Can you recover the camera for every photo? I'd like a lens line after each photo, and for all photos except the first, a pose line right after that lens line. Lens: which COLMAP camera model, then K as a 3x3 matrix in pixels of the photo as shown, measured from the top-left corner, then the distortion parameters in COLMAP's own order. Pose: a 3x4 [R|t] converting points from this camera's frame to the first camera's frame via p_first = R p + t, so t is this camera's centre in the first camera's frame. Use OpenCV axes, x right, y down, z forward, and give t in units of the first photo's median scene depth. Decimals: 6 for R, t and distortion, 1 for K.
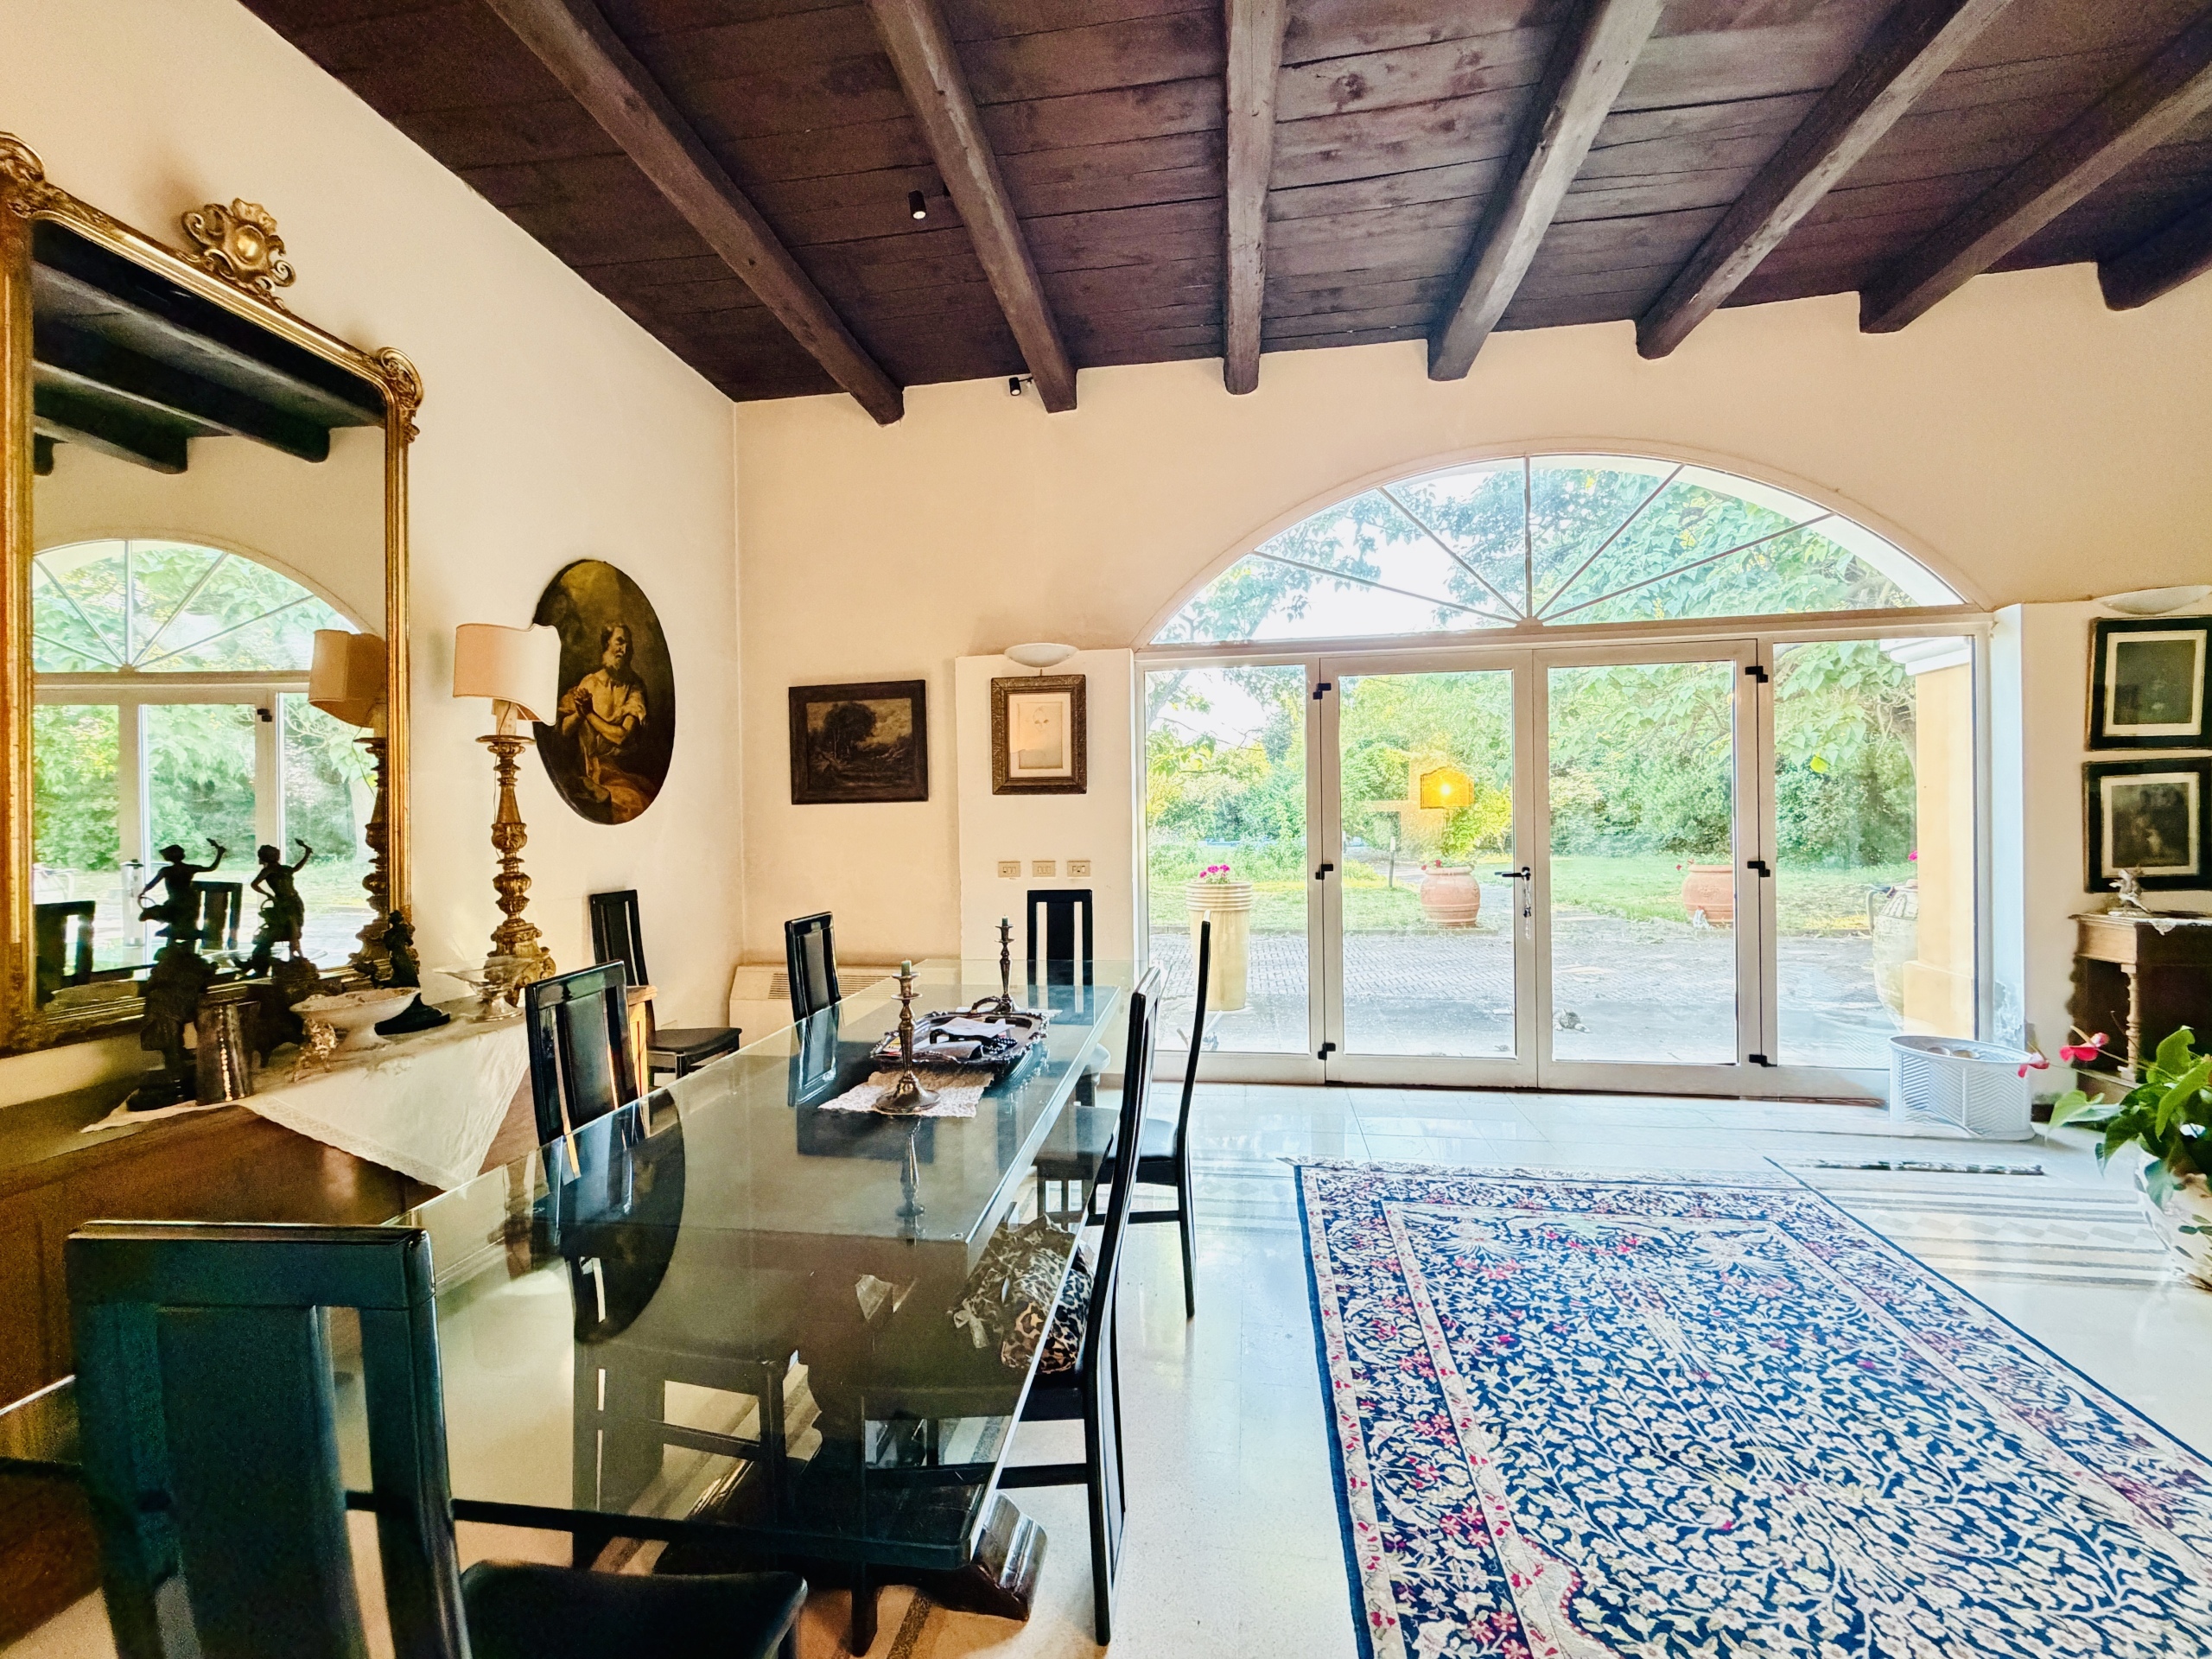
lens RADIAL K [[878.2, 0, 1107.6], [0, 878.2, 823.4], [0, 0, 1]] dist [-0.009044, -0.000306]
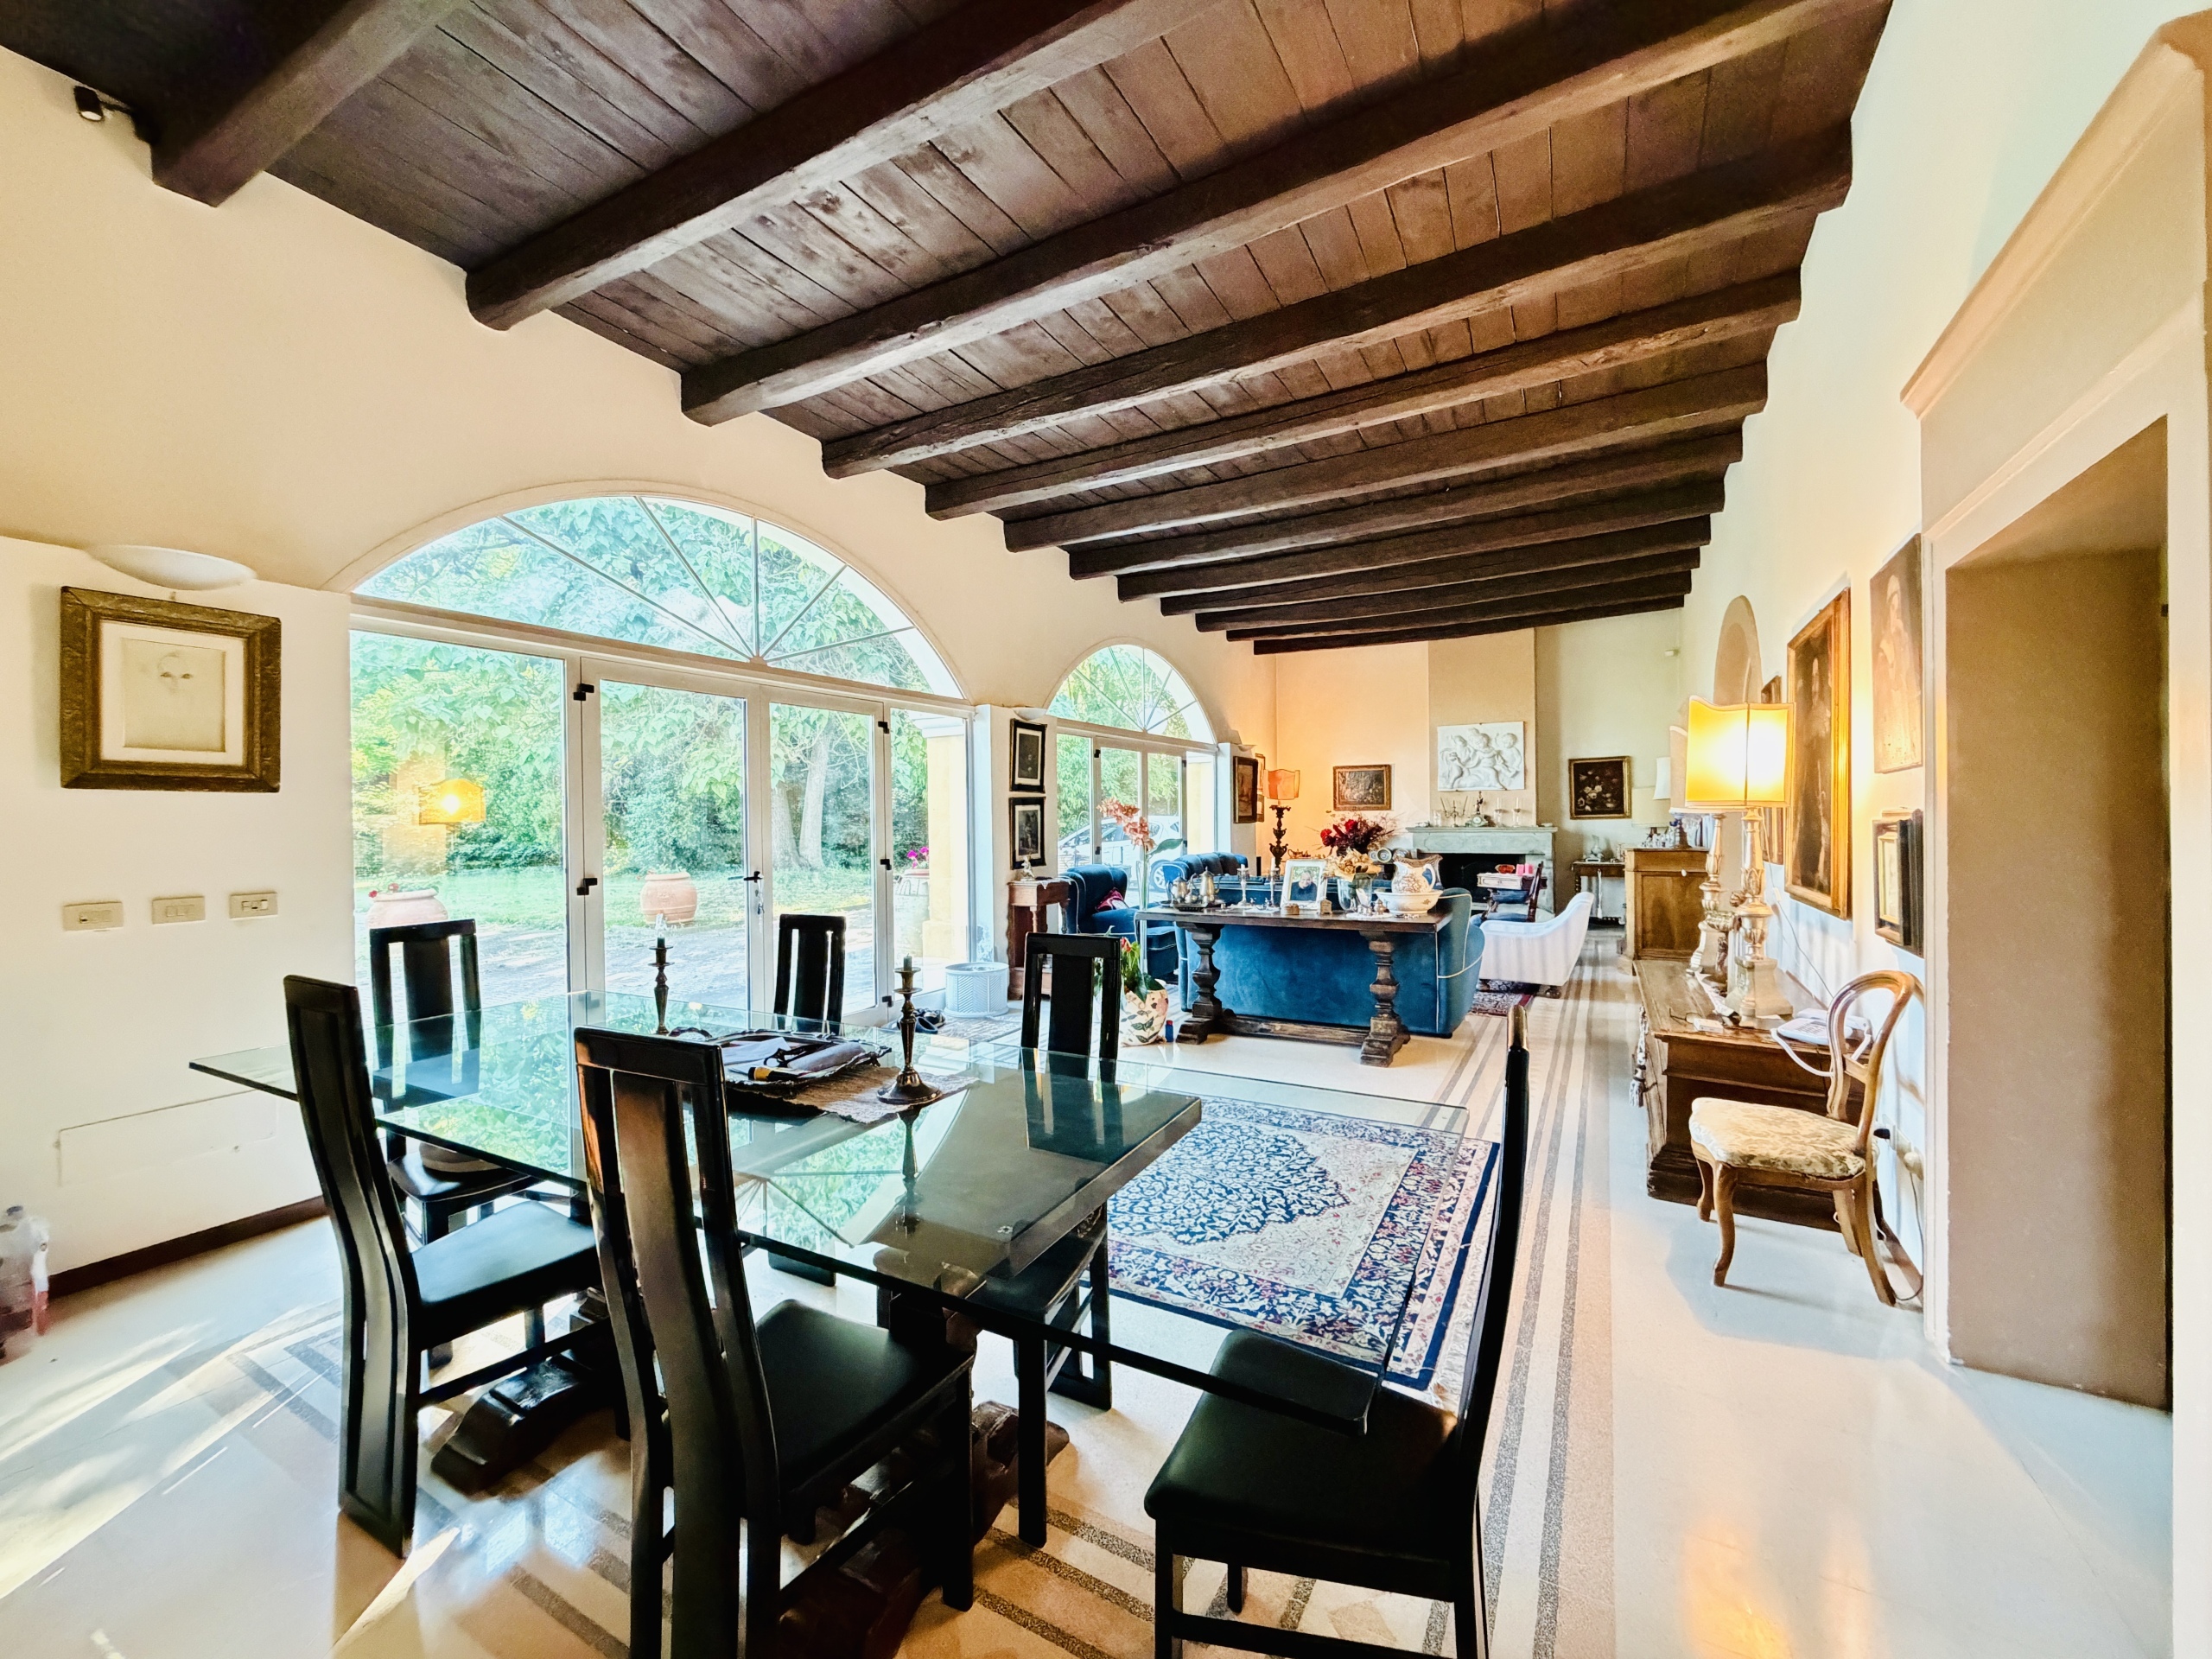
lens RADIAL K [[878.2, 0, 1107.6], [0, 878.2, 823.4], [0, 0, 1]] dist [-0.009044, -0.000306]
pose [[0.336736, 0.006687, 0.941575, -0.457992], [0.012860, 0.999849, -0.011700, 0.006404], [-0.941511, 0.016048, 0.336599, 0.173243]]
